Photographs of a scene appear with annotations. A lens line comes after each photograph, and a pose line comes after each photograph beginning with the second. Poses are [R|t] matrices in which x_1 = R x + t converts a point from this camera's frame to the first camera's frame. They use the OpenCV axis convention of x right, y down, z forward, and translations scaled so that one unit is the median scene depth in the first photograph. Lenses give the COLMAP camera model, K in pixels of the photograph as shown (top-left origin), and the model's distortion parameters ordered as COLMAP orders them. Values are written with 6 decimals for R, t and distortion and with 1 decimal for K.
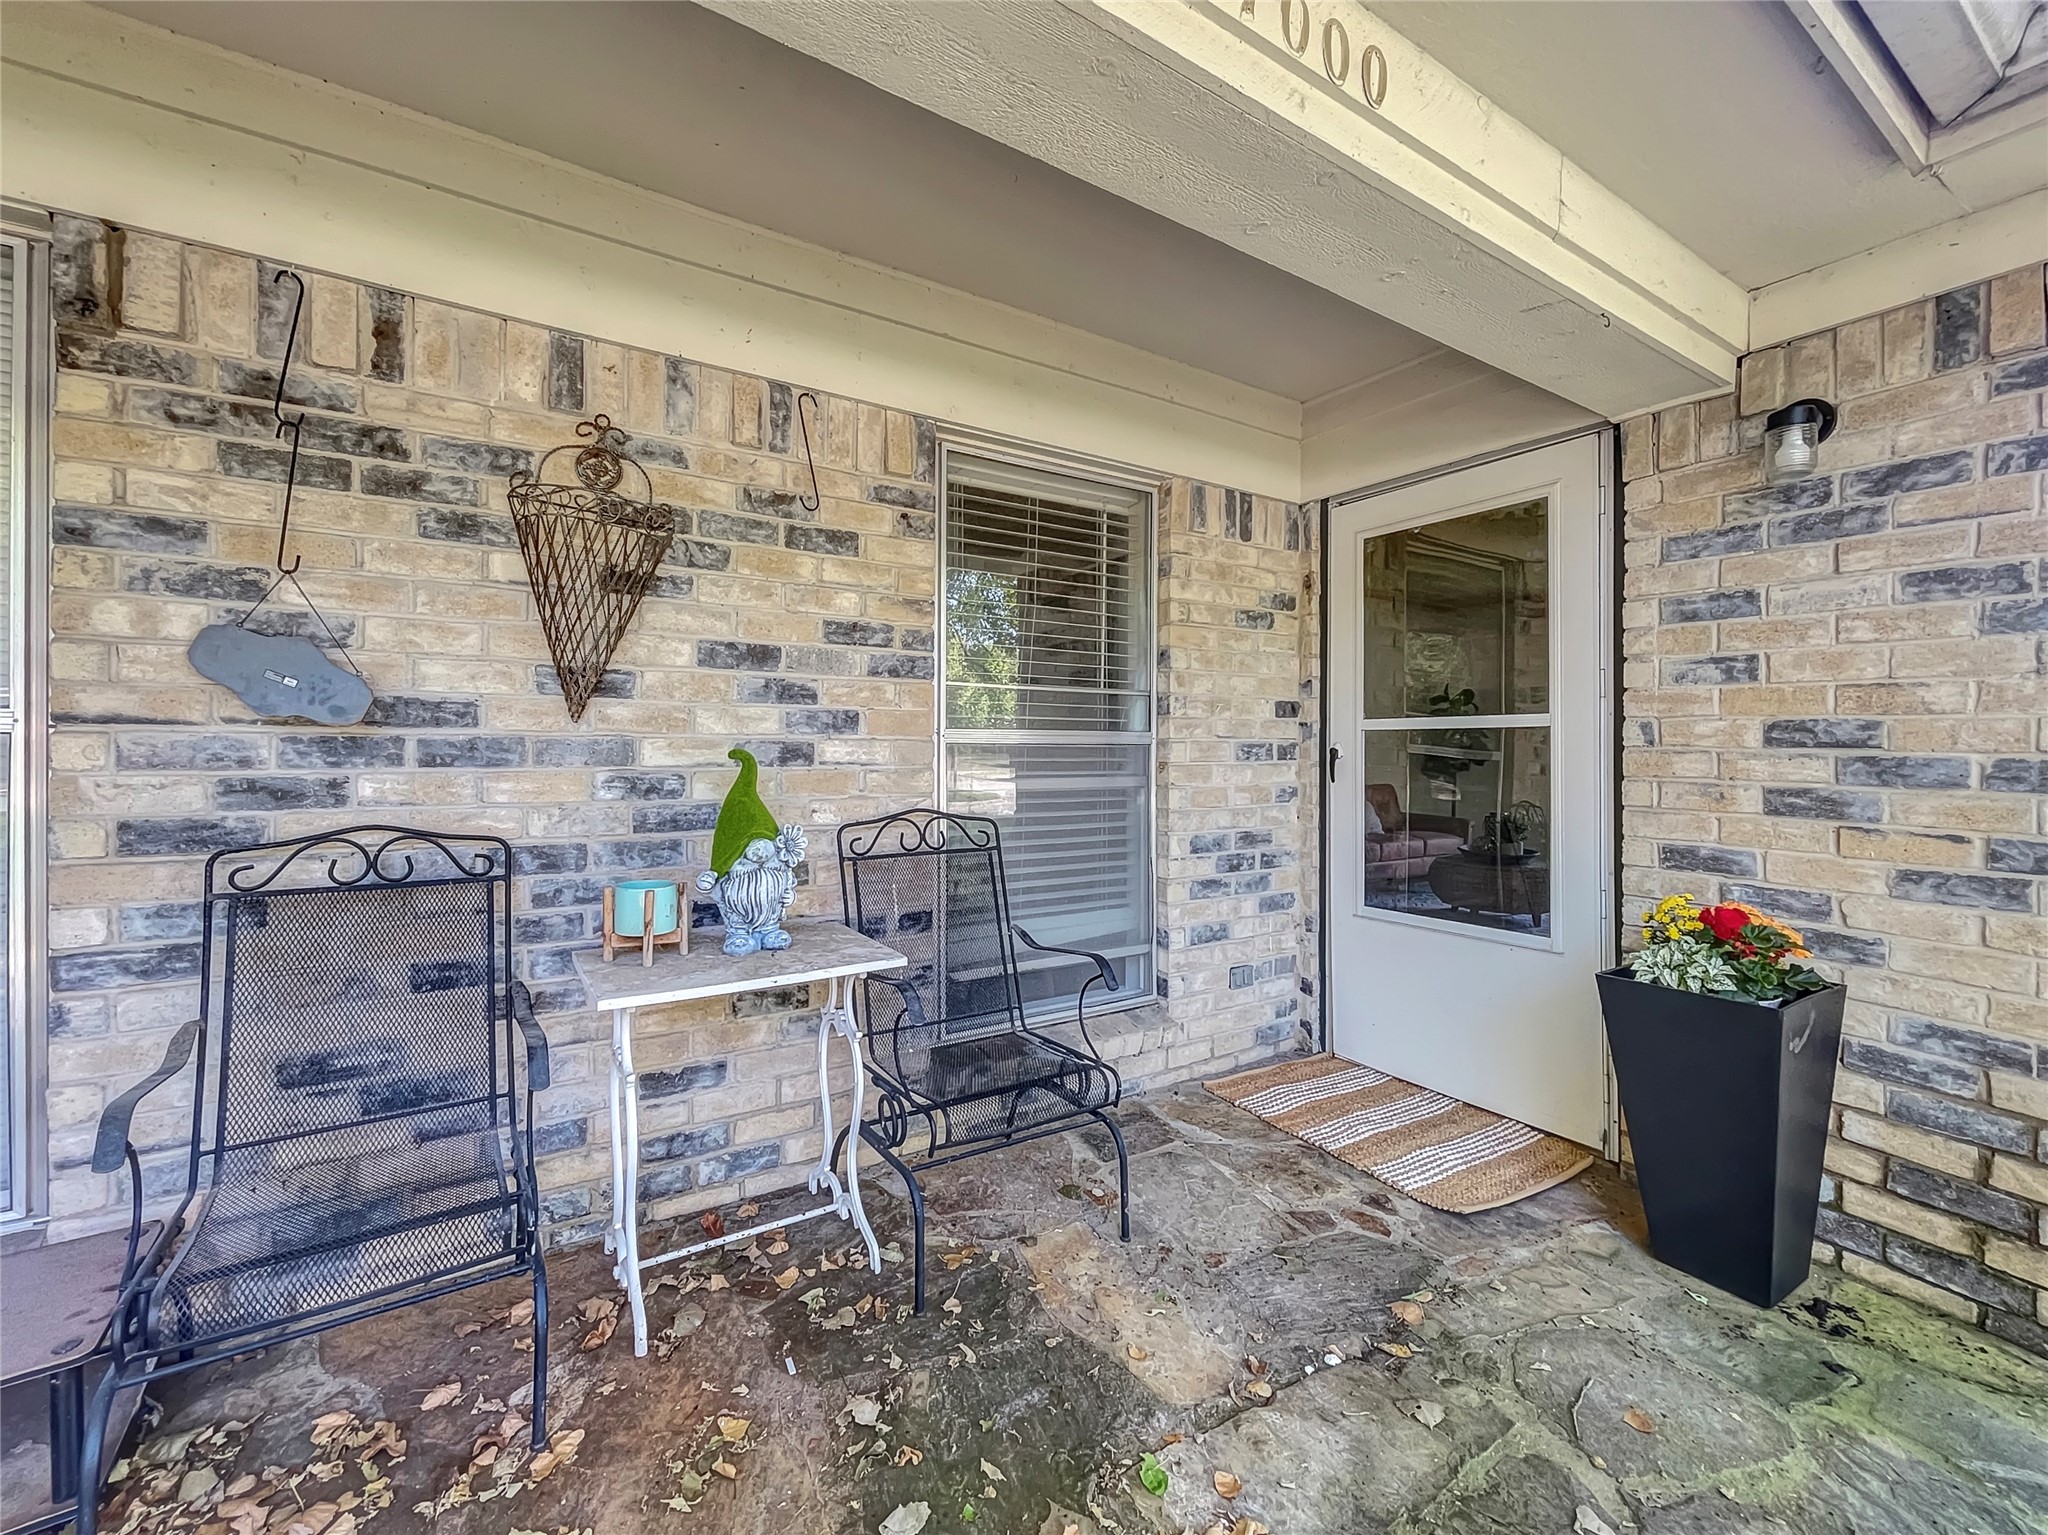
lens RADIAL K [[820.6, 0, 975.6], [0, 820.6, 752.2], [0, 0, 1]] dist [-0.008311, 0.022761]
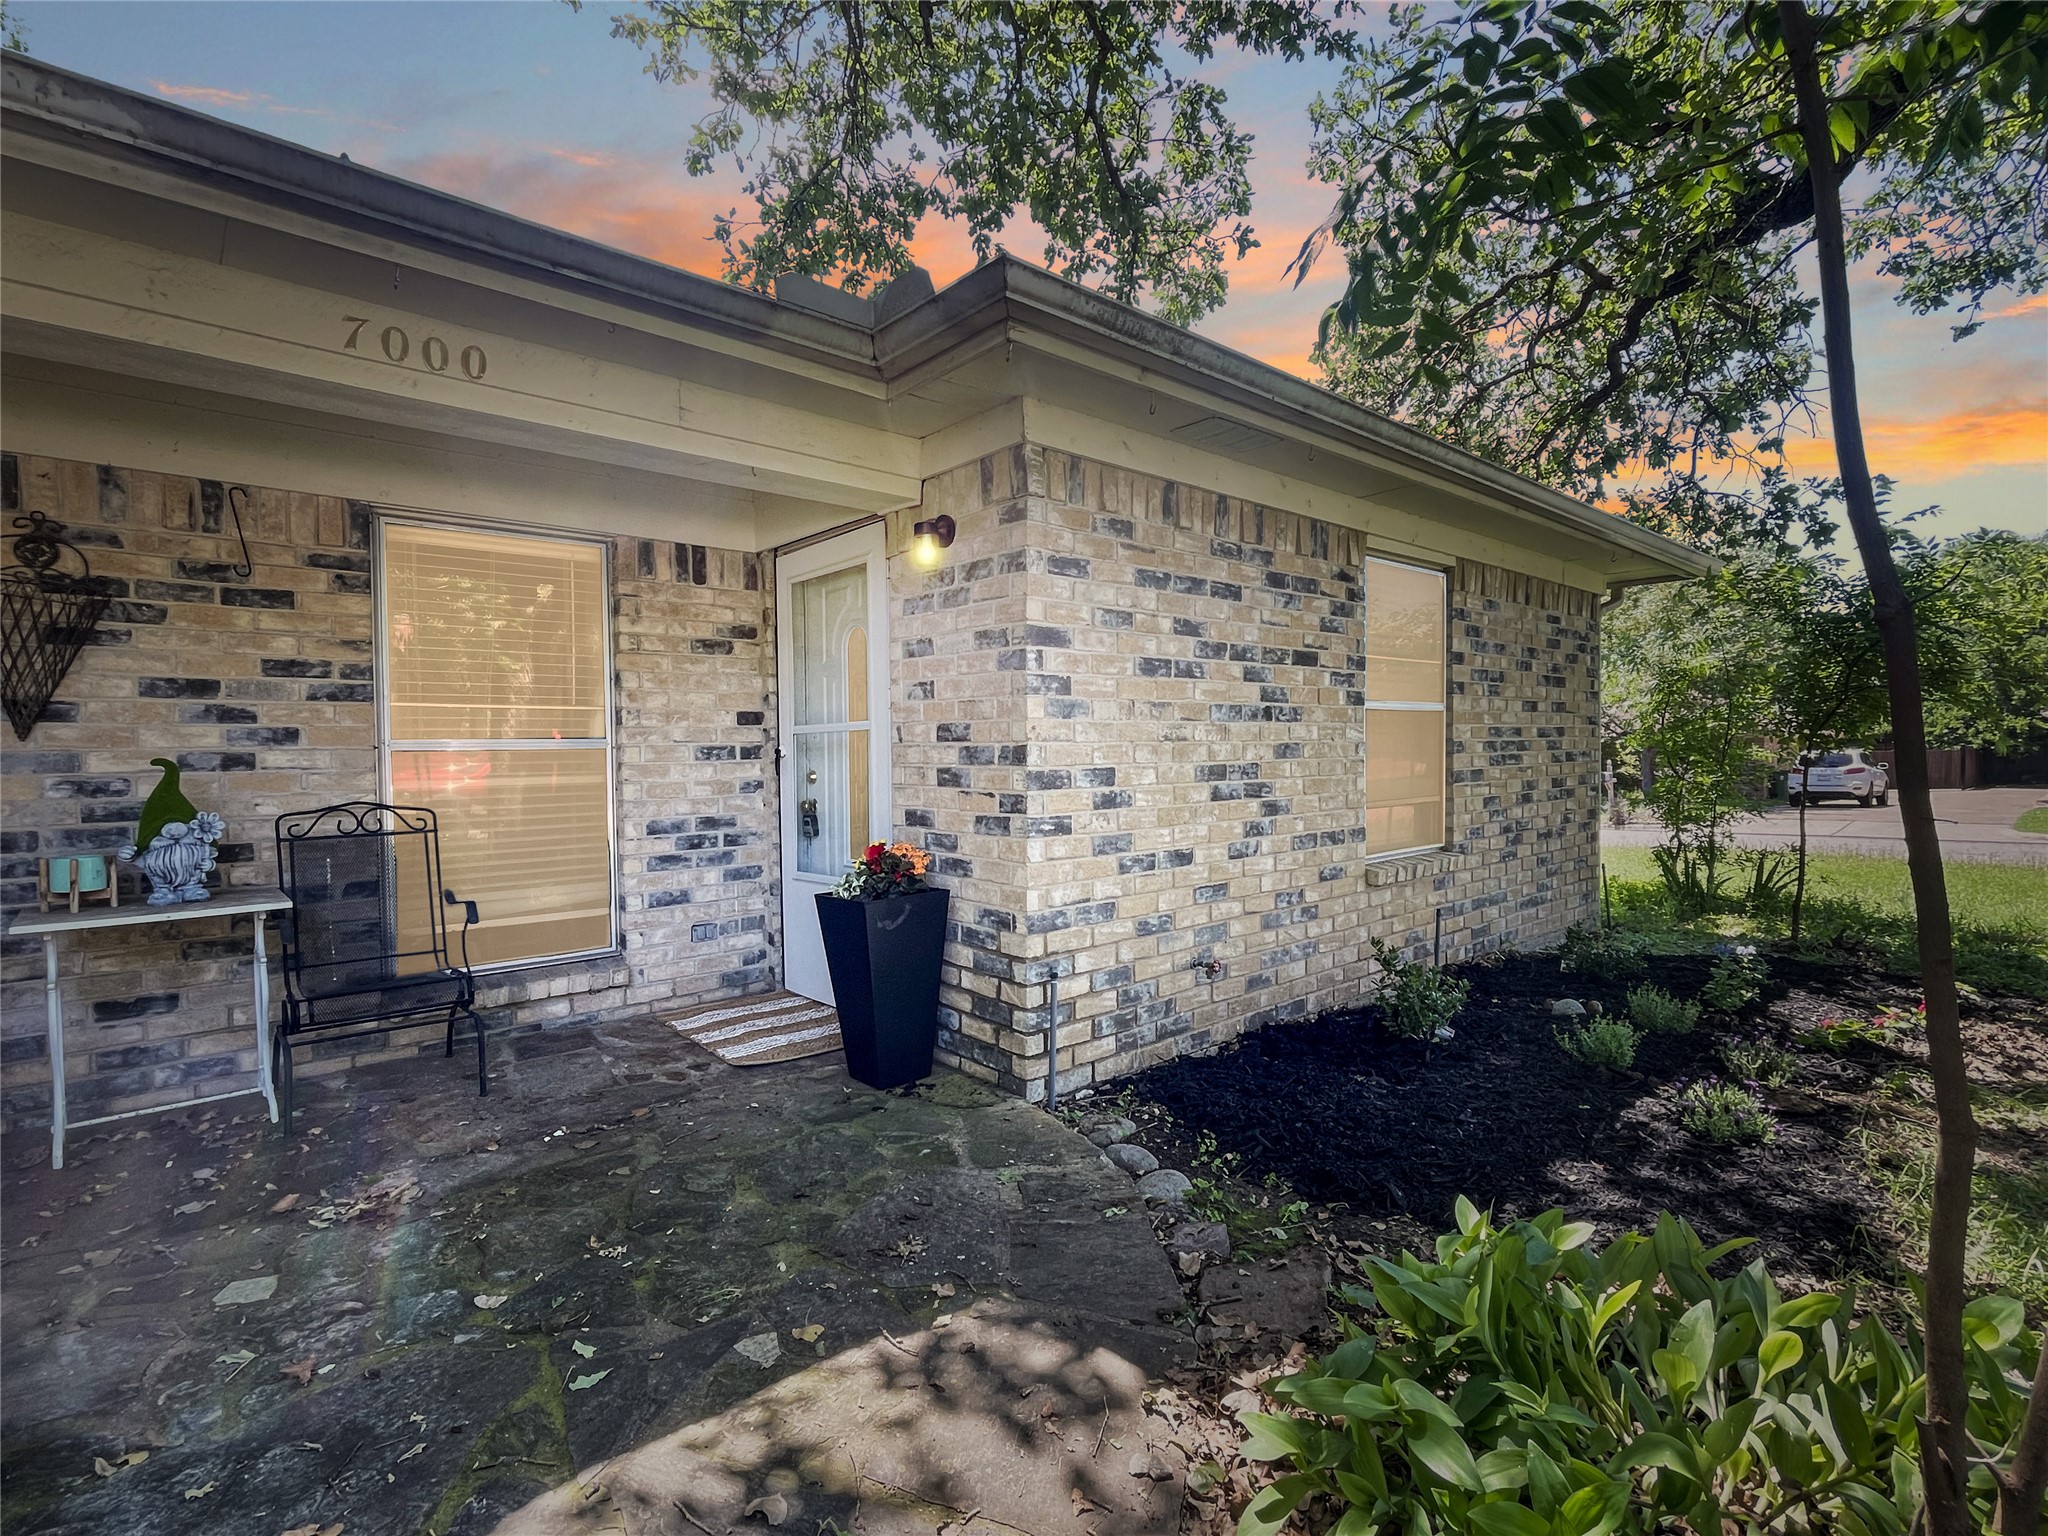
lens RADIAL K [[958.9, 0, 998.3], [0, 958.9, 773.3], [0, 0, 1]] dist [-0.011567, 0.008669]
pose [[0.987298, -0.025719, 0.156782, 0.752673], [0.024005, 0.999630, 0.012812, 0.031126], [-0.157053, -0.008886, 0.987550, -0.712730]]
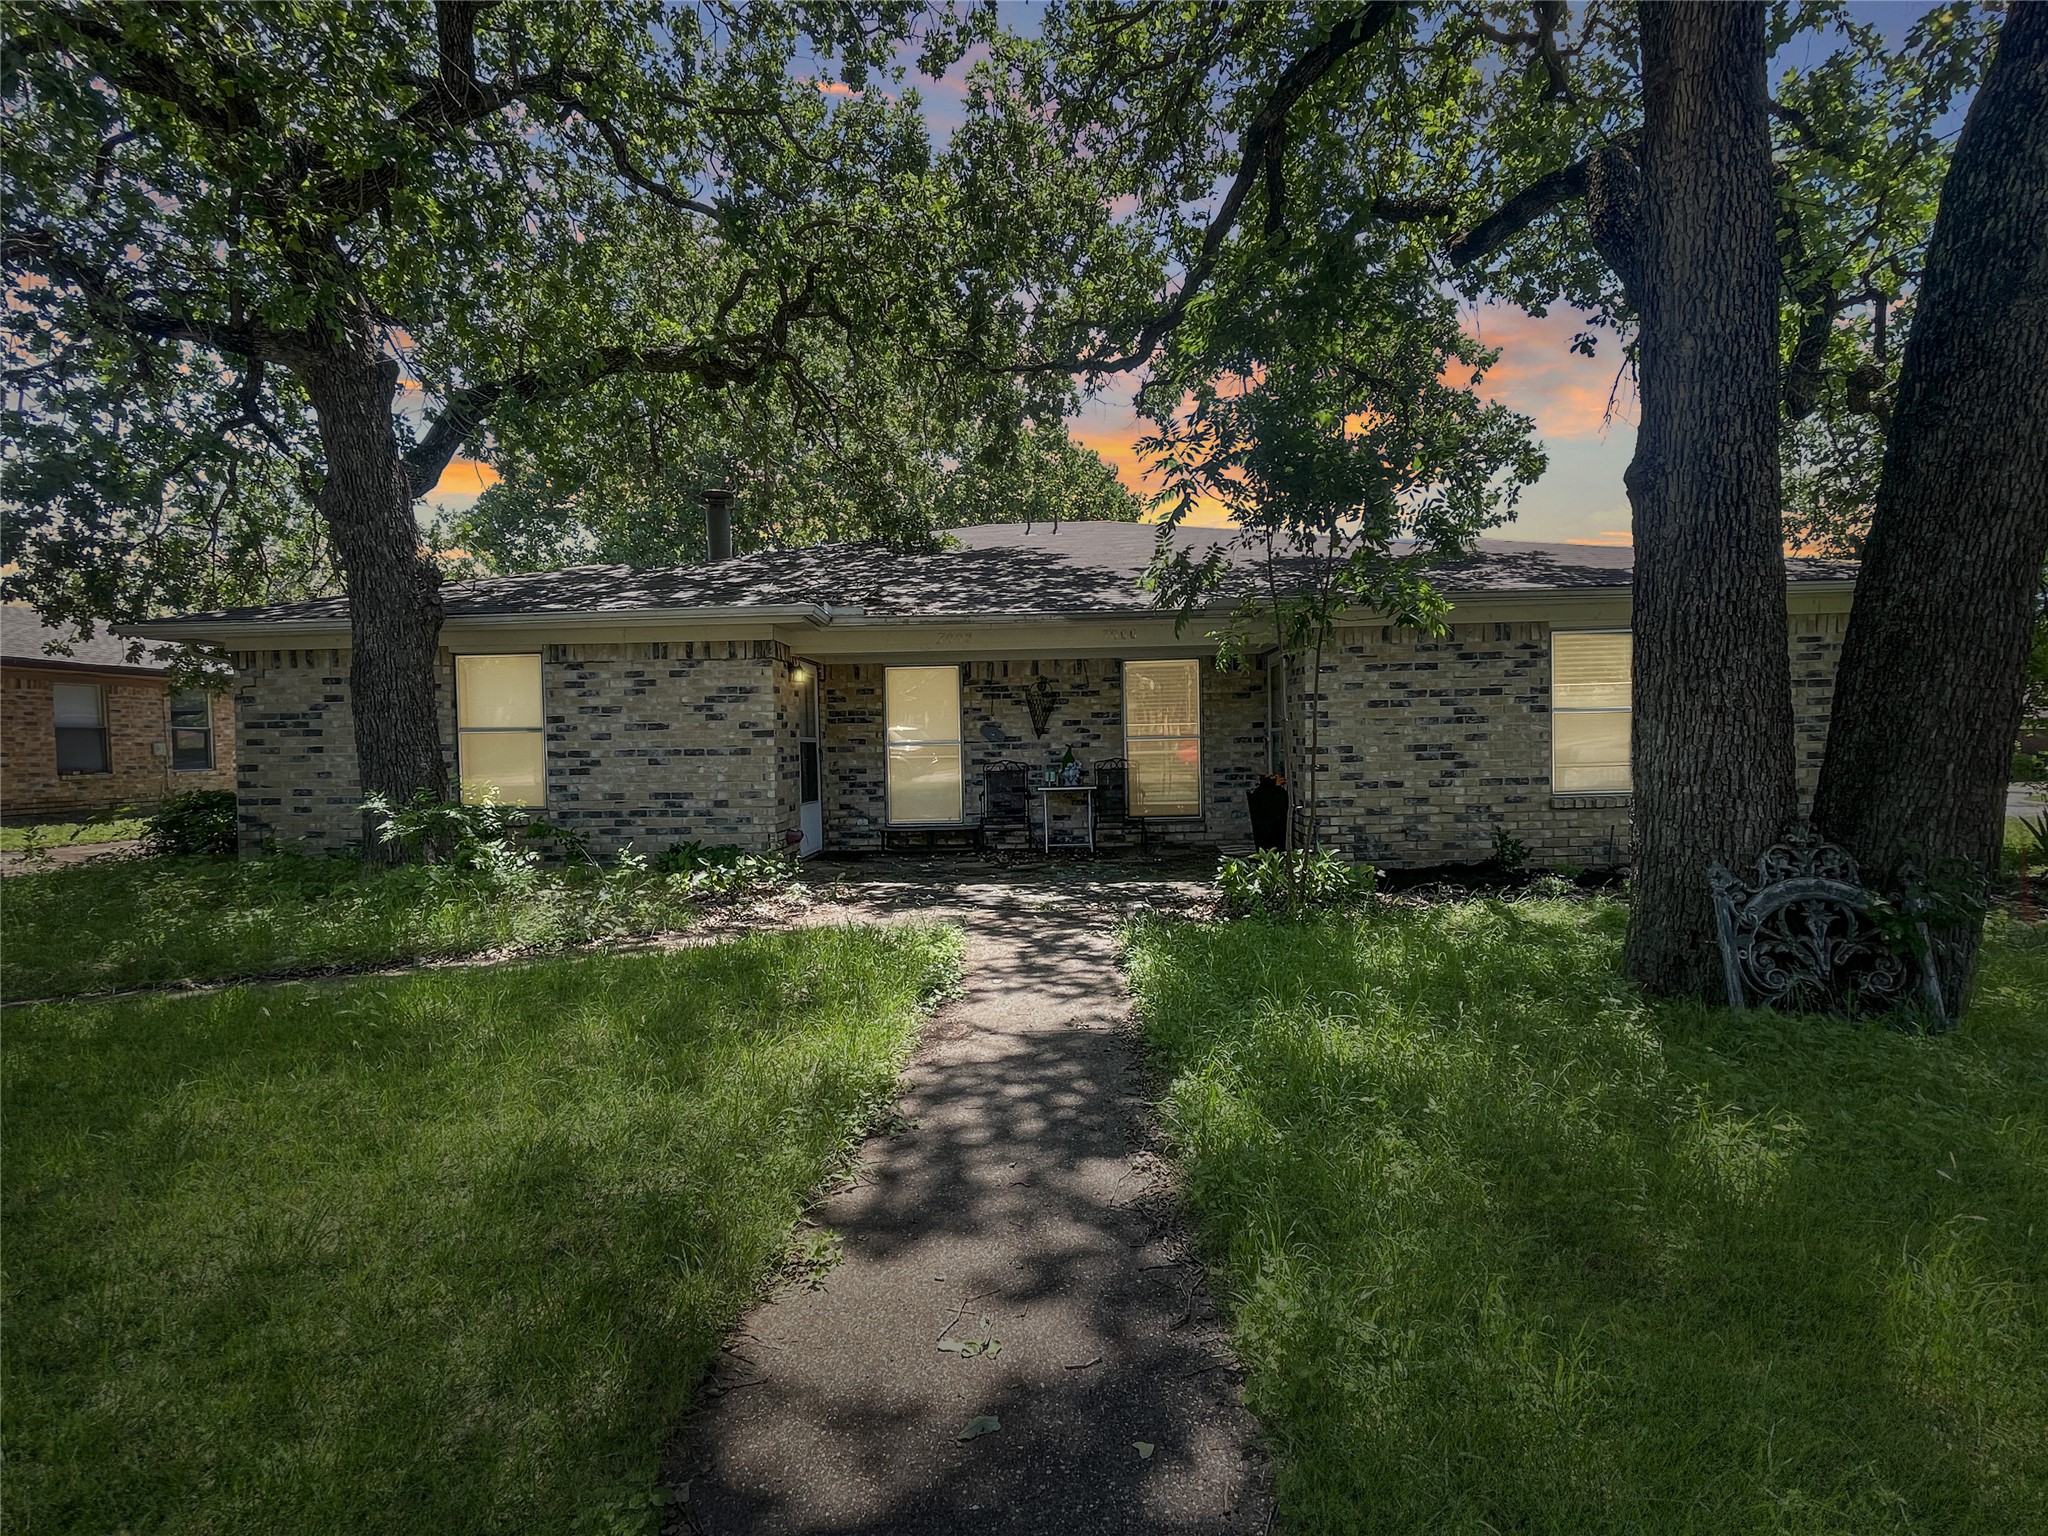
lens RADIAL K [[958.9, 0, 998.3], [0, 958.9, 773.3], [0, 0, 1]] dist [-0.011567, 0.008669]
pose [[0.799602, -0.011693, -0.600416, 2.420368], [0.025252, 0.999581, 0.014162, 0.067543], [0.599999, -0.026485, 0.799563, -3.270113]]
